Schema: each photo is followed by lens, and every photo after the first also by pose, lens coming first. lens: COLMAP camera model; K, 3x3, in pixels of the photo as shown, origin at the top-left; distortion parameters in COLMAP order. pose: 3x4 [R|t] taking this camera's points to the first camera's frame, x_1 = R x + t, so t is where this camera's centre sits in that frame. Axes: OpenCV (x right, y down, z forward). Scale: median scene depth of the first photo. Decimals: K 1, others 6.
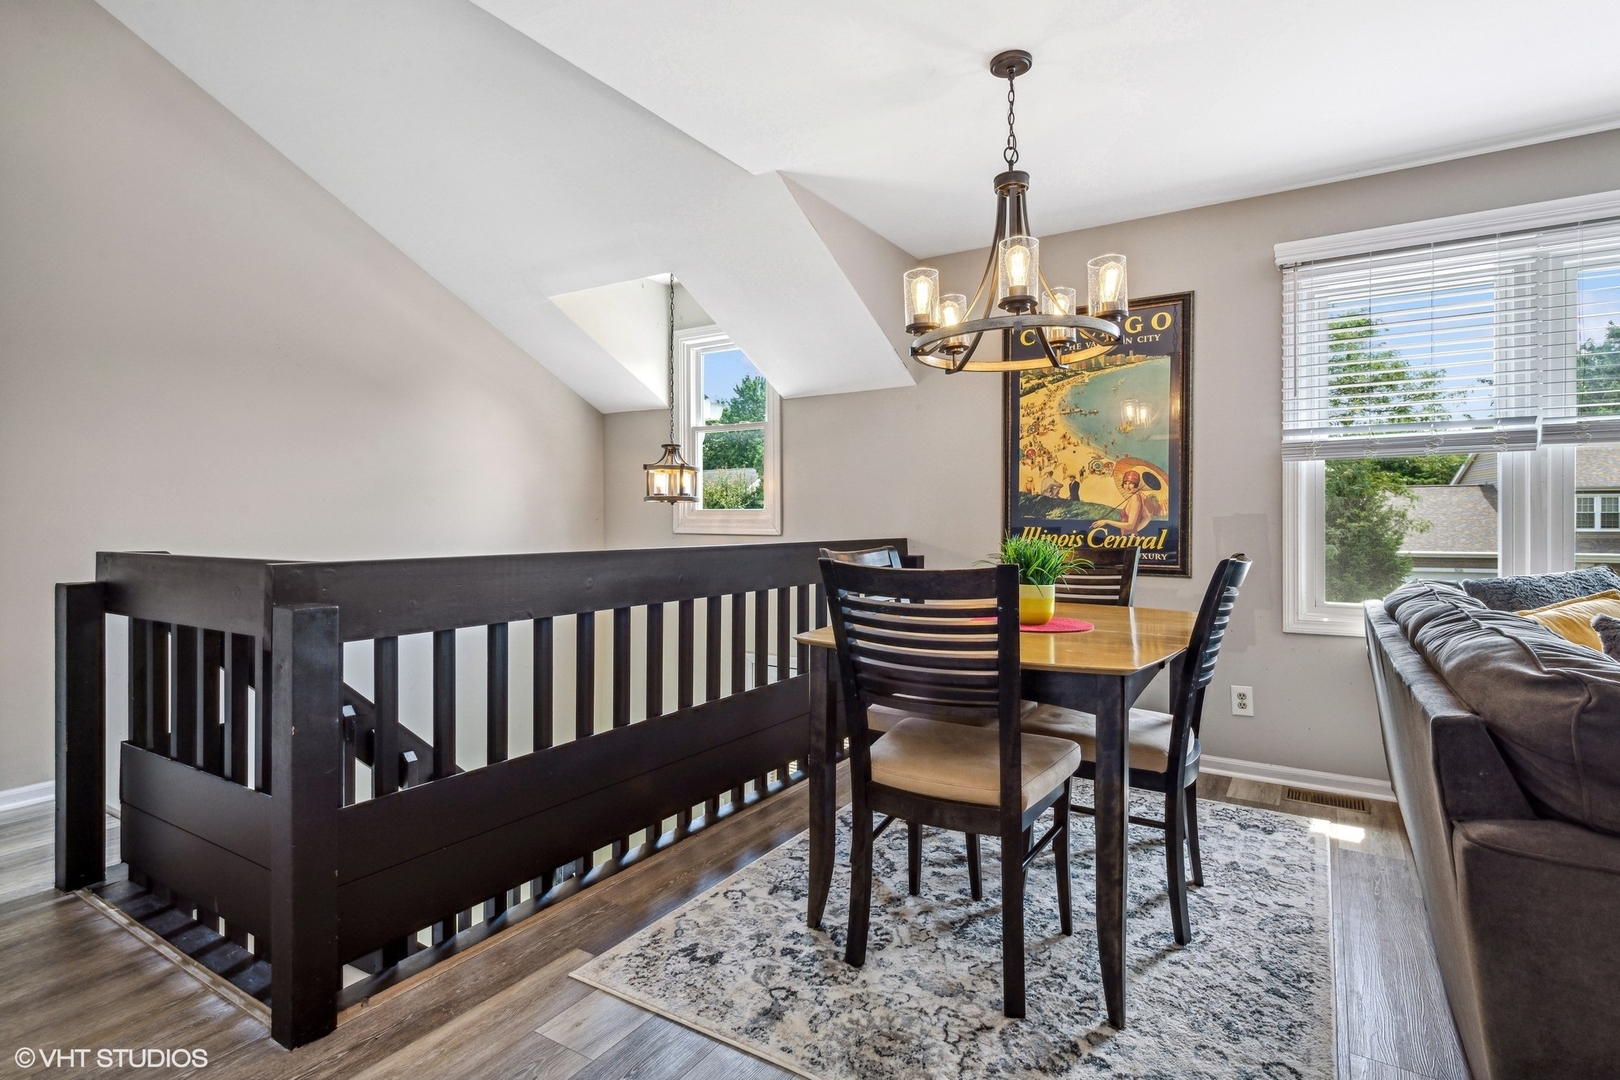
lens RADIAL K [[825.3, 0, 809.1], [0, 825.3, 527.4], [0, 0, 1]] dist [0.002341, -0.000036]
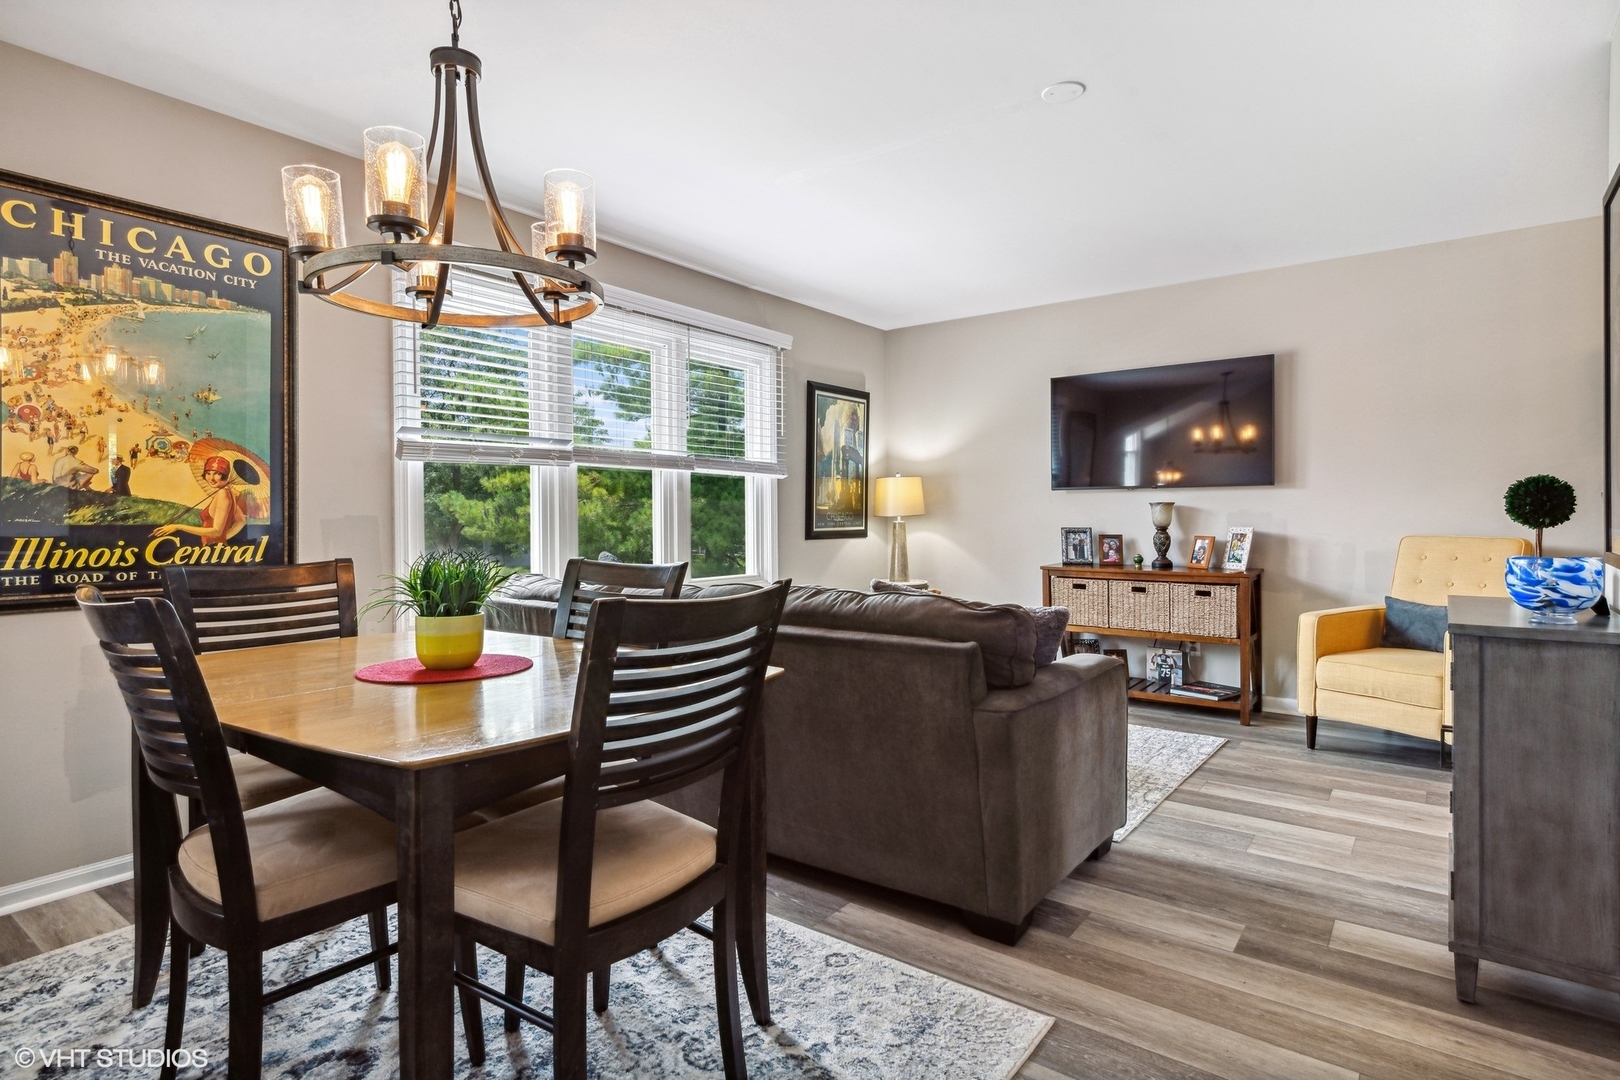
lens RADIAL K [[844.5, 0, 810.4], [0, 844.5, 532.9], [0, 0, 1]] dist [0.002644, 0.000449]
pose [[0.057453, -0.026685, 0.997992, -0.322464], [0.006915, 0.999629, 0.026331, -0.017115], [-0.998324, 0.005388, 0.057616, 0.430400]]
